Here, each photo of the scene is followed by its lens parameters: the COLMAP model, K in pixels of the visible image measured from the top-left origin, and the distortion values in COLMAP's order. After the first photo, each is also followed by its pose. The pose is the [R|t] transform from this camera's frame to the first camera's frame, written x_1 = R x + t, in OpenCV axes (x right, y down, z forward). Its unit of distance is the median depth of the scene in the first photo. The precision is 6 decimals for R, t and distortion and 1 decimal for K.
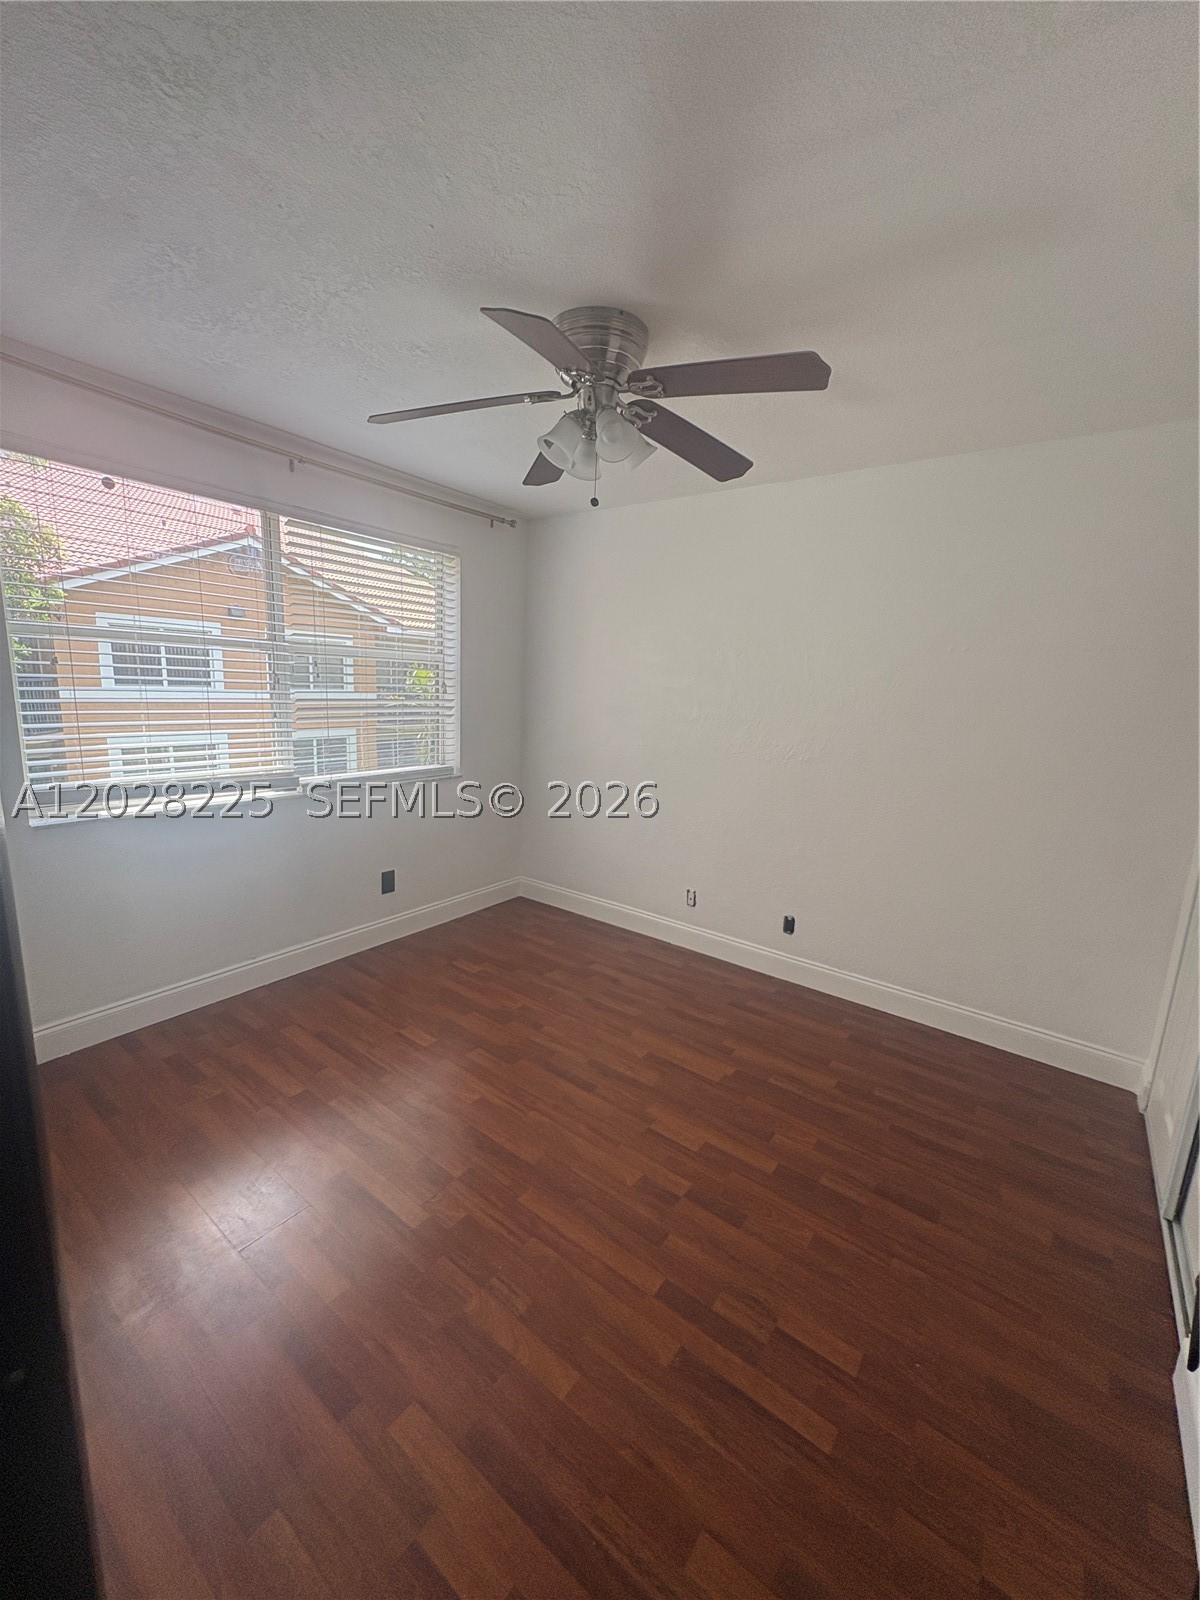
lens RADIAL K [[647.0, 0, 600.0], [0, 647.0, 800.0], [0, 0, 1]] dist [0.012346, 0.000131]
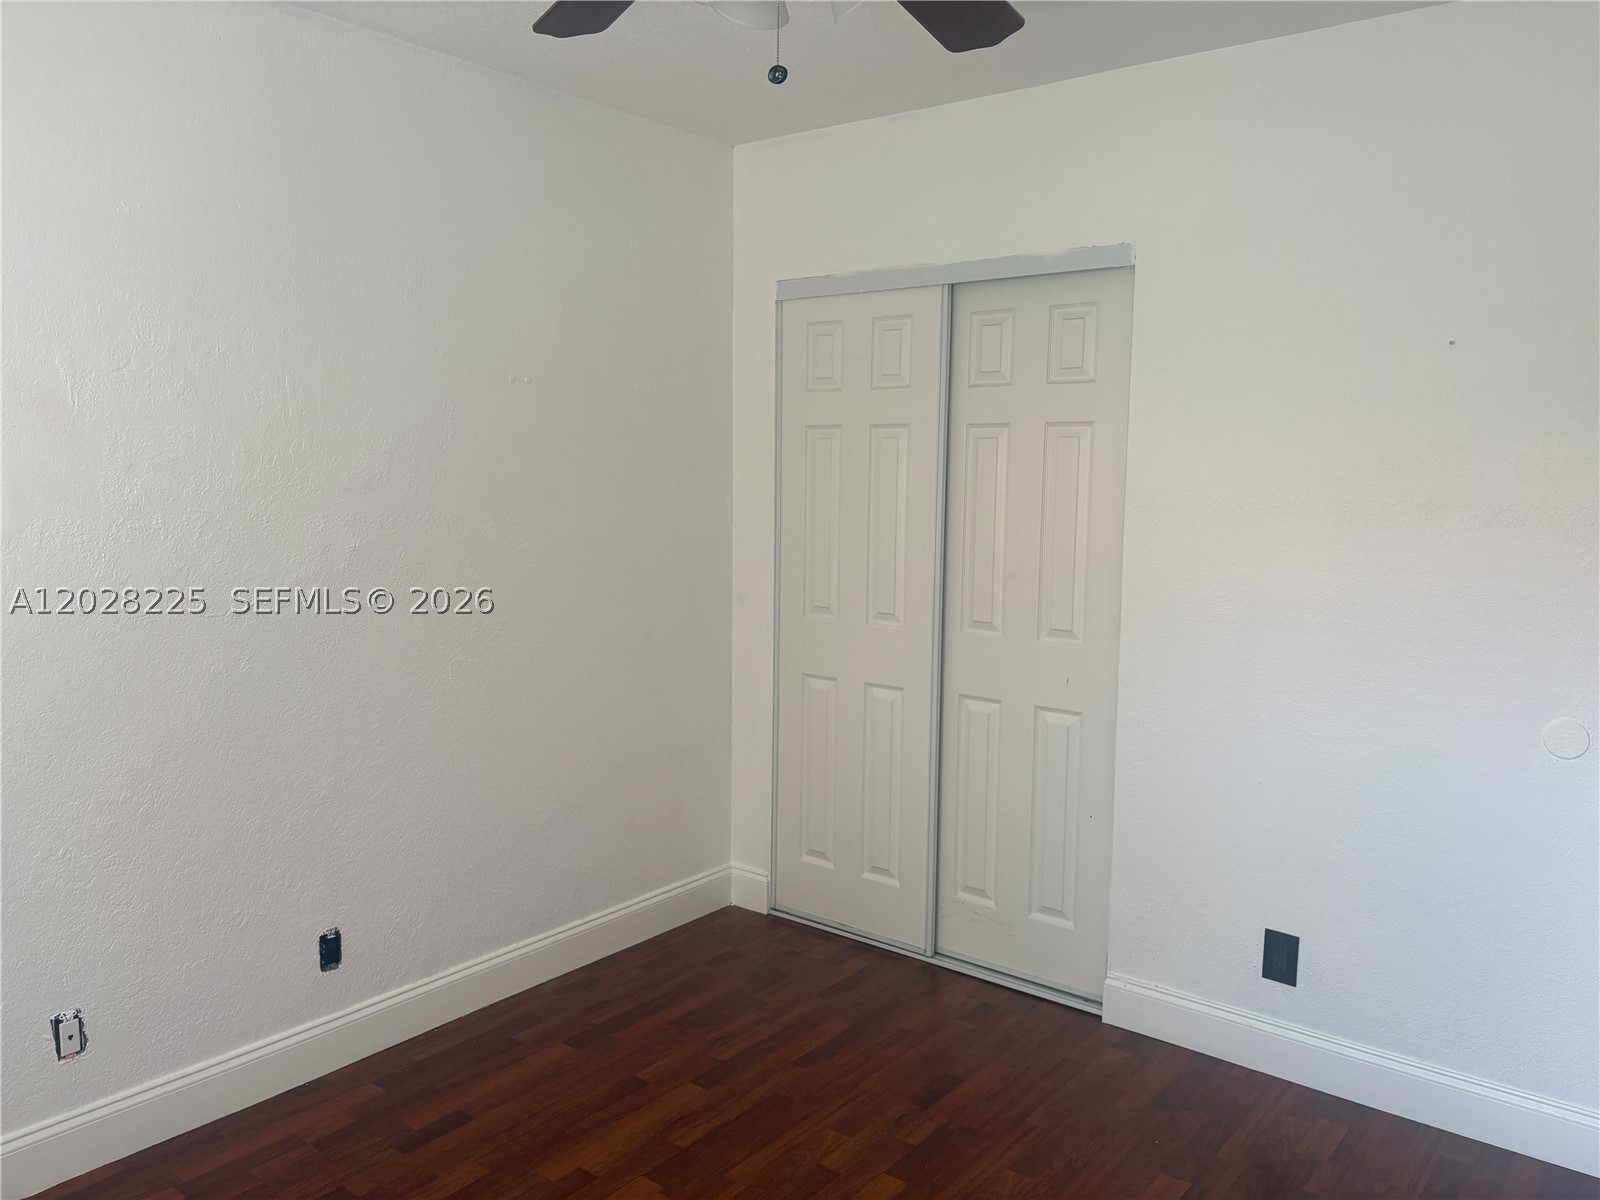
lens RADIAL K [[1223.2, 0, 824.7], [0, 1223.2, 602.2], [0, 0, 1]] dist [0.051474, -0.052490]
pose [[0.016716, -0.158772, 0.987174, -0.657803], [0.173050, 0.972871, 0.153541, -0.153942], [-0.984771, 0.168263, 0.043738, 0.692457]]
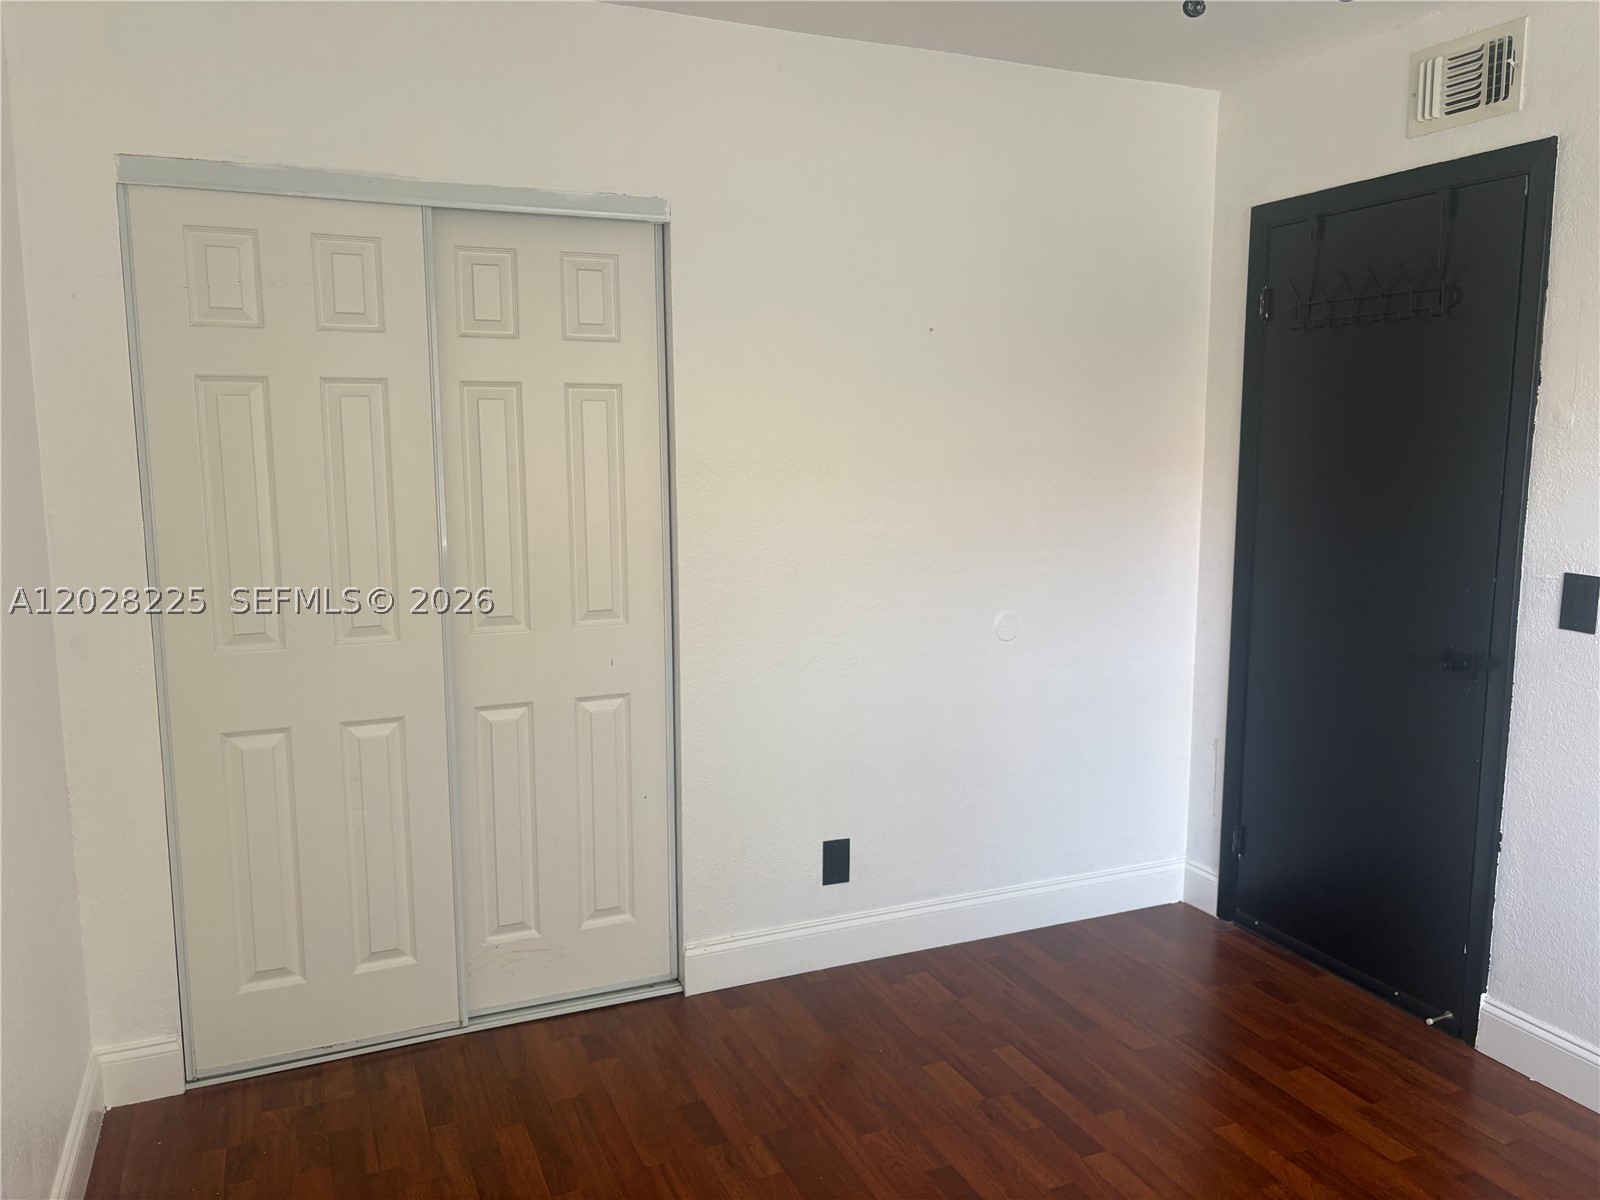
lens RADIAL K [[1223.2, 0, 824.7], [0, 1223.2, 602.2], [0, 0, 1]] dist [0.051474, -0.052490]
pose [[-0.874249, -0.113025, 0.472137, -0.161345], [0.049775, 0.946528, 0.318759, -0.255167], [-0.482919, 0.302175, -0.821876, 1.346829]]
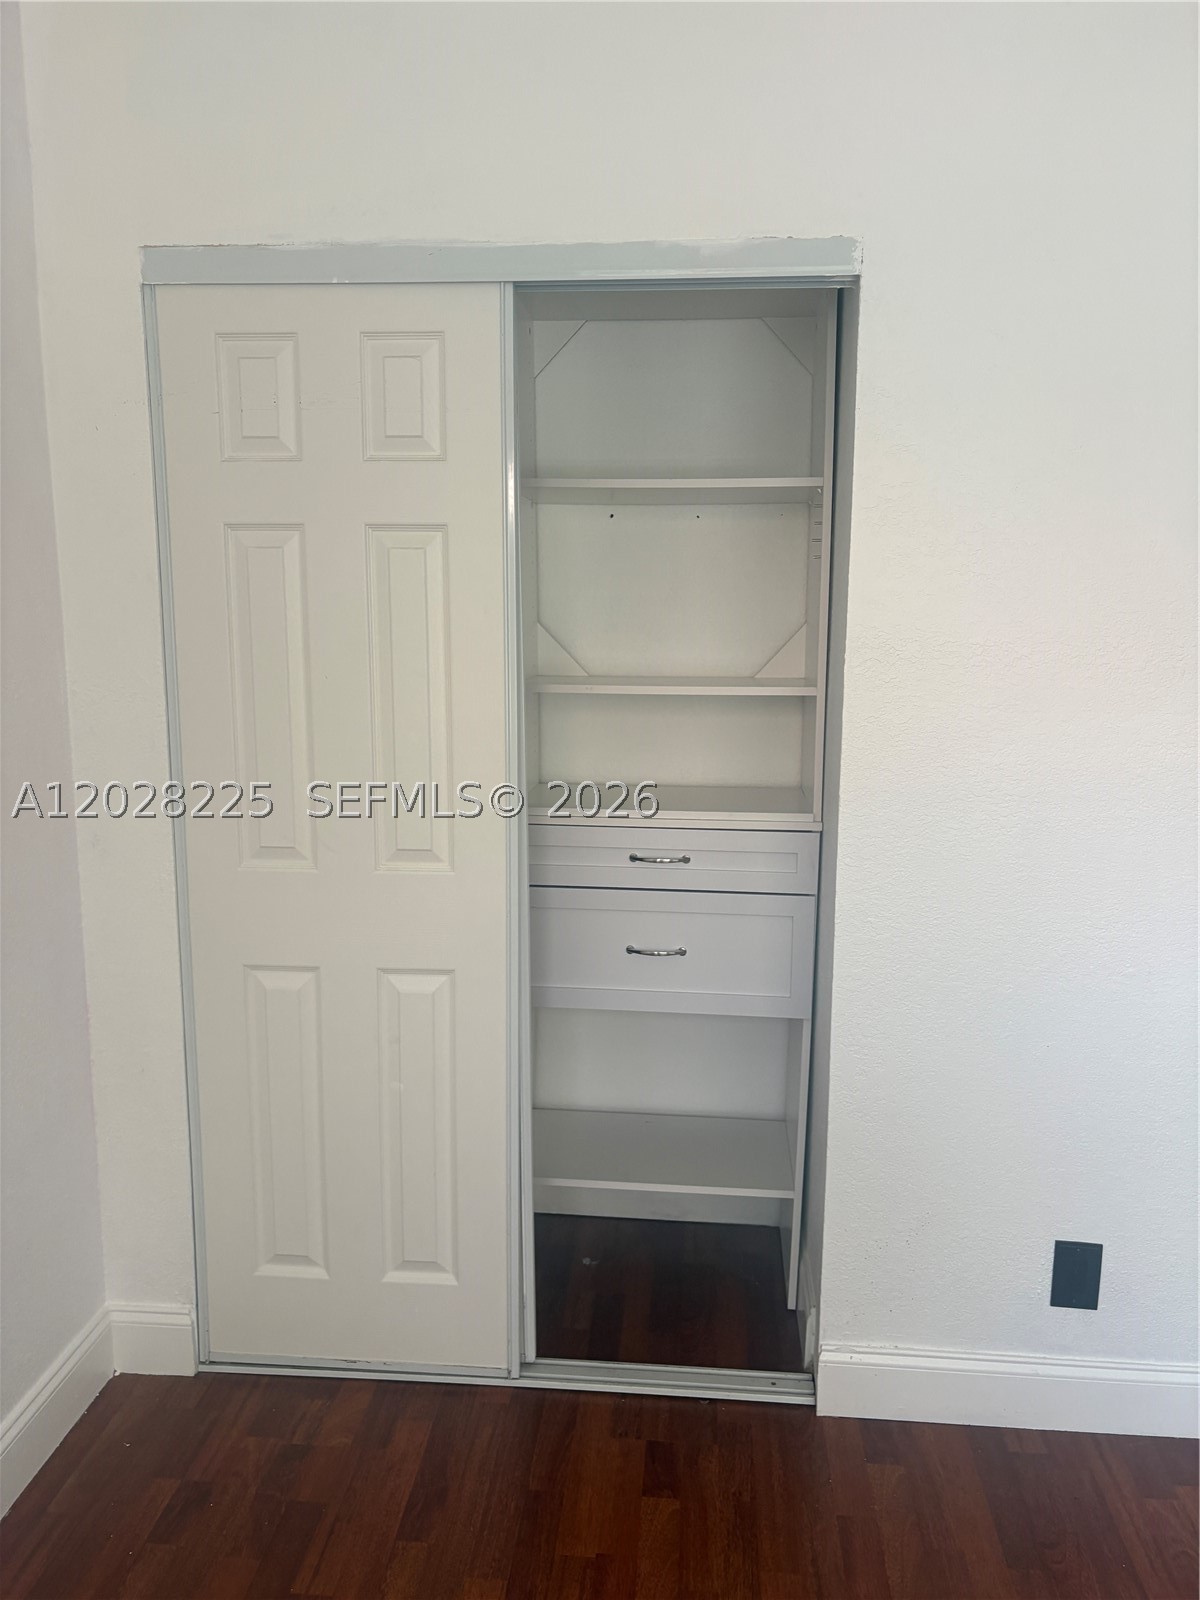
lens RADIAL K [[1257.5, 0, 607.6], [0, 1257.5, 802.4], [0, 0, 1]] dist [0.025560, 0.005328]
pose [[-0.530679, -0.196781, 0.824413, -0.069456], [0.125231, 0.943795, 0.305888, -0.186883], [-0.838270, 0.265570, -0.476209, 0.960837]]
